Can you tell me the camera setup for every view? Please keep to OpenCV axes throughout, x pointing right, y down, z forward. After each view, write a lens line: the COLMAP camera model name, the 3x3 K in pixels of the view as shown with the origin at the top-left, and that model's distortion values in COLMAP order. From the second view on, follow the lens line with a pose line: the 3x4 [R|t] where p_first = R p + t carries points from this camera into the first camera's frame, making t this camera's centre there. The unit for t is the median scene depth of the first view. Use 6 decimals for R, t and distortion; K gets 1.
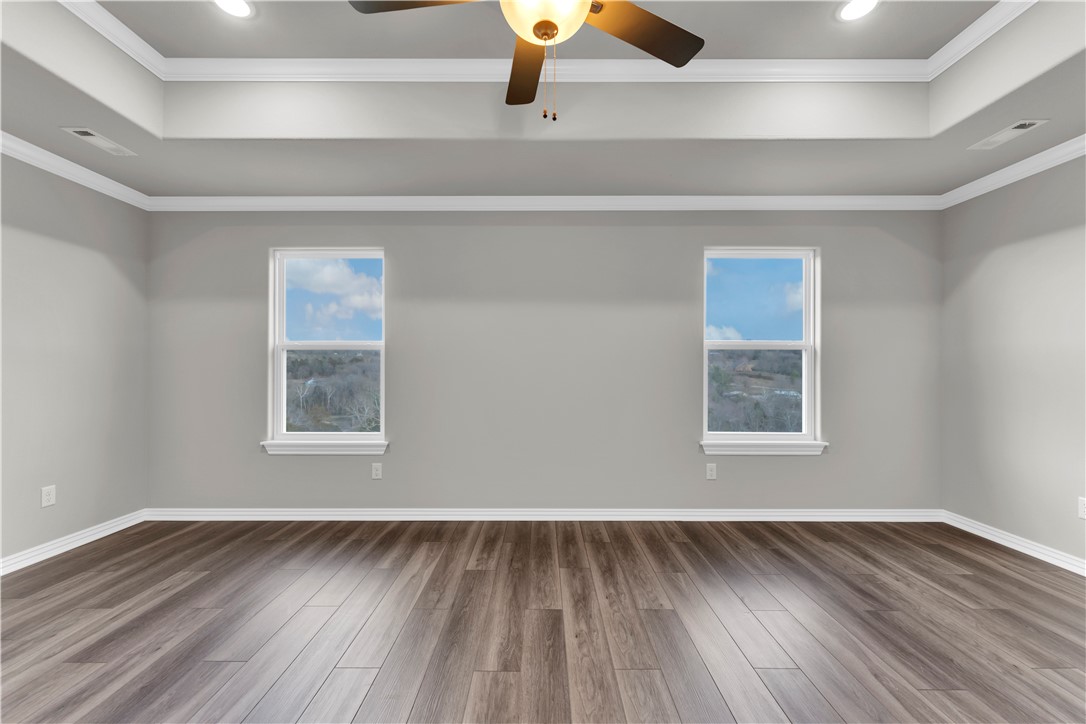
lens RADIAL K [[443.5, 0, 546.3], [0, 443.5, 364.7], [0, 0, 1]] dist [0.003929, -0.000064]
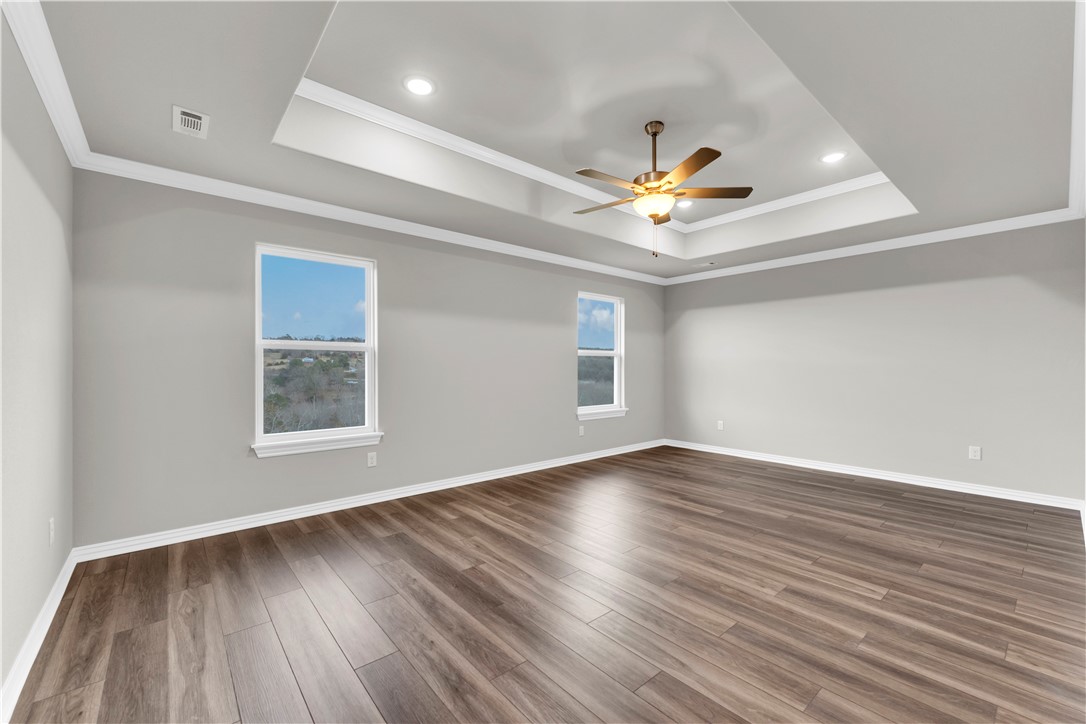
lens RADIAL K [[443.5, 0, 550.2], [0, 443.5, 369.5], [0, 0, 1]] dist [0.003929, -0.000064]
pose [[0.753446, -0.006629, 0.657477, -0.854333], [-0.001945, 0.999922, 0.012311, -0.003288], [-0.657507, -0.010554, 0.753374, -0.152214]]
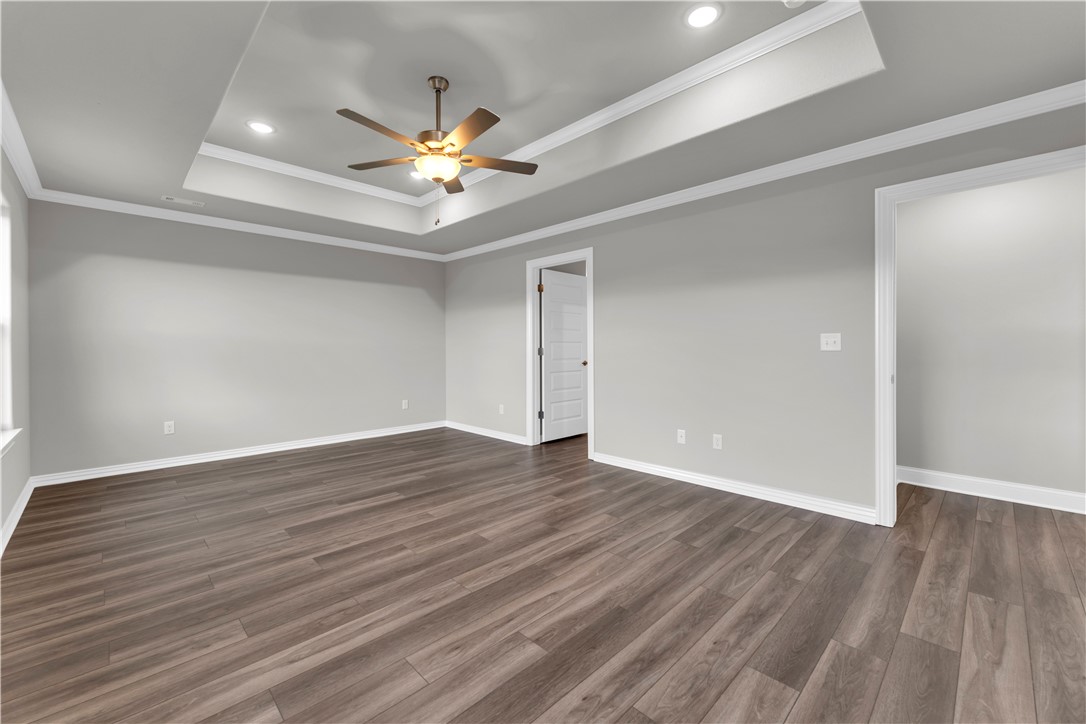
lens RADIAL K [[443.5, 0, 540.9], [0, 443.5, 353.0], [0, 0, 1]] dist [0.003929, -0.000064]
pose [[-0.699438, -0.012330, 0.714587, -0.819407], [-0.003275, 0.999896, 0.014048, 0.007200], [-0.714686, 0.007485, -0.699405, 0.956827]]
